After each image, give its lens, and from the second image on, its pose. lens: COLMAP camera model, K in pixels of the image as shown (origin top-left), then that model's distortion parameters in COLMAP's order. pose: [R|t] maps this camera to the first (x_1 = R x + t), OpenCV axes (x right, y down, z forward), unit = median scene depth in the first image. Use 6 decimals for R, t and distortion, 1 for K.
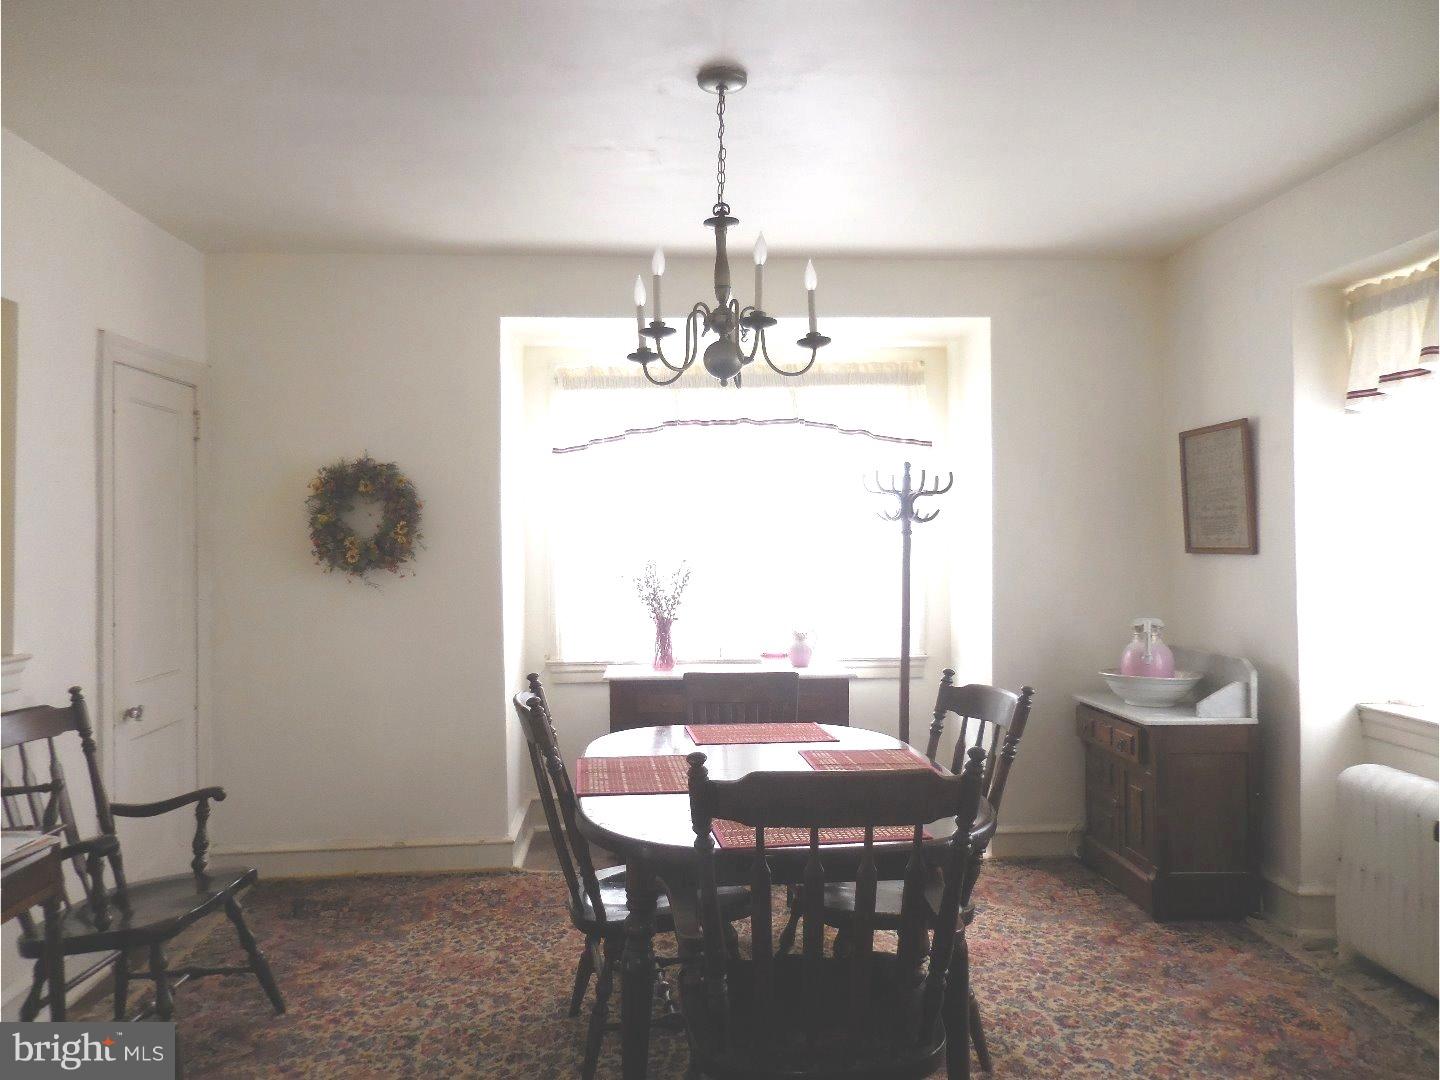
lens RADIAL K [[1112.6, 0, 720.4], [0, 1112.6, 539.1], [0, 0, 1]] dist [-0.041264, 0.002510]
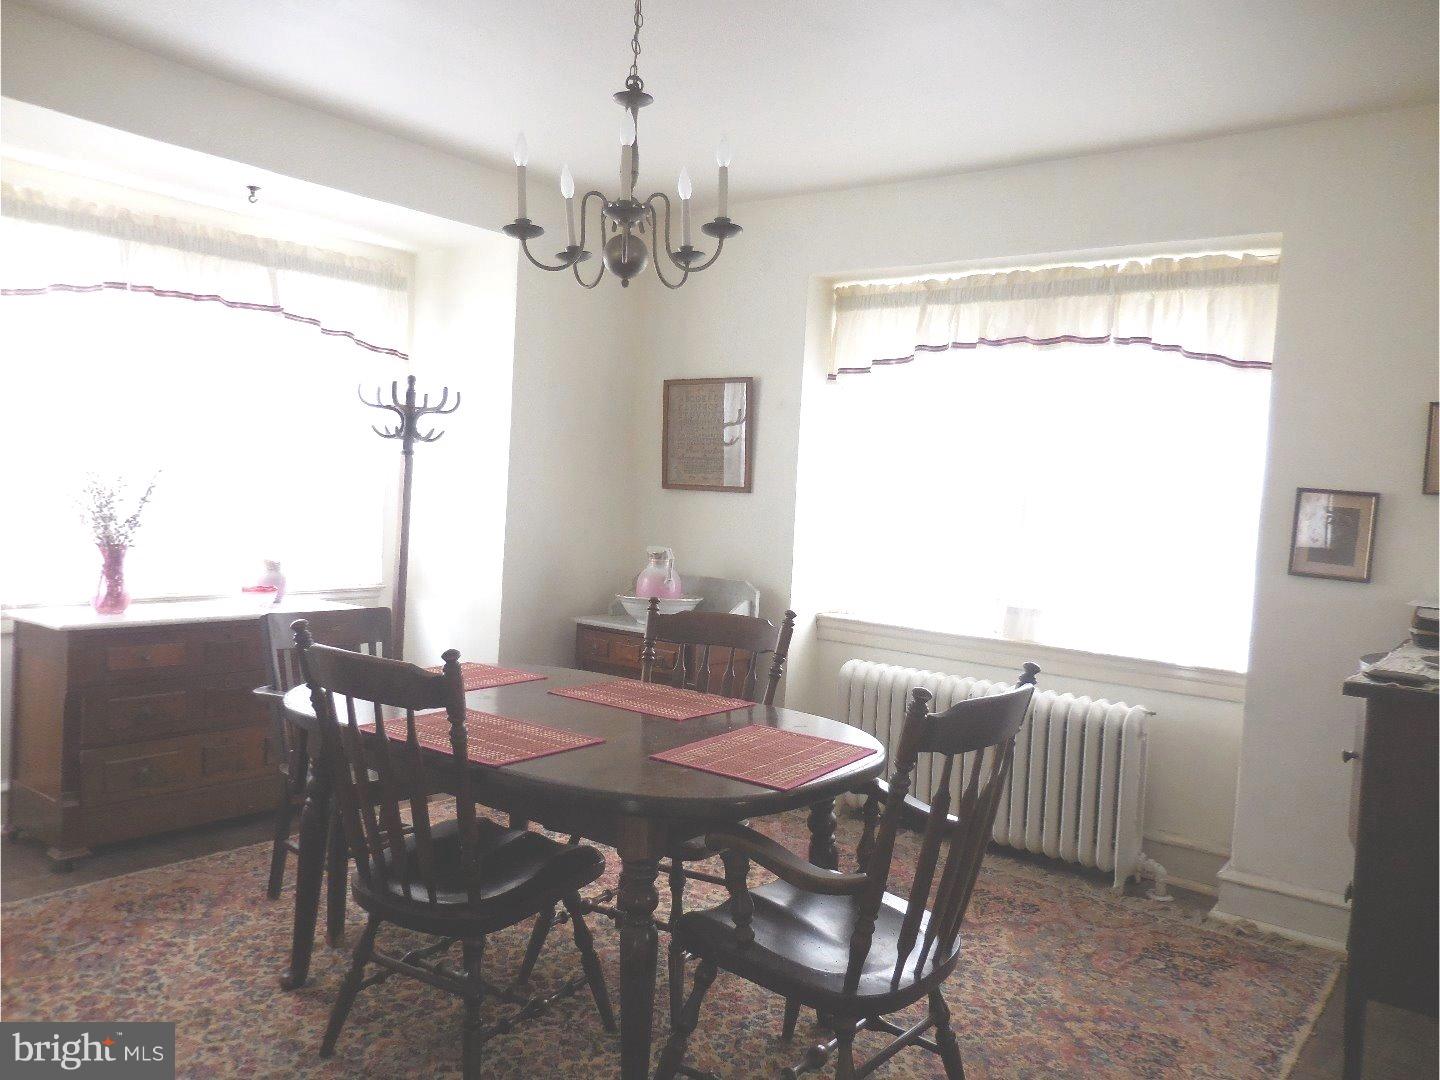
lens RADIAL K [[1095.0, 0, 721.4], [0, 1095.0, 544.9], [0, 0, 1]] dist [-0.002718, 0.007881]
pose [[0.650881, 0.001974, 0.759178, -0.386853], [-0.057442, 0.997258, 0.046655, 0.014654], [-0.757004, -0.073976, 0.649209, 0.225006]]
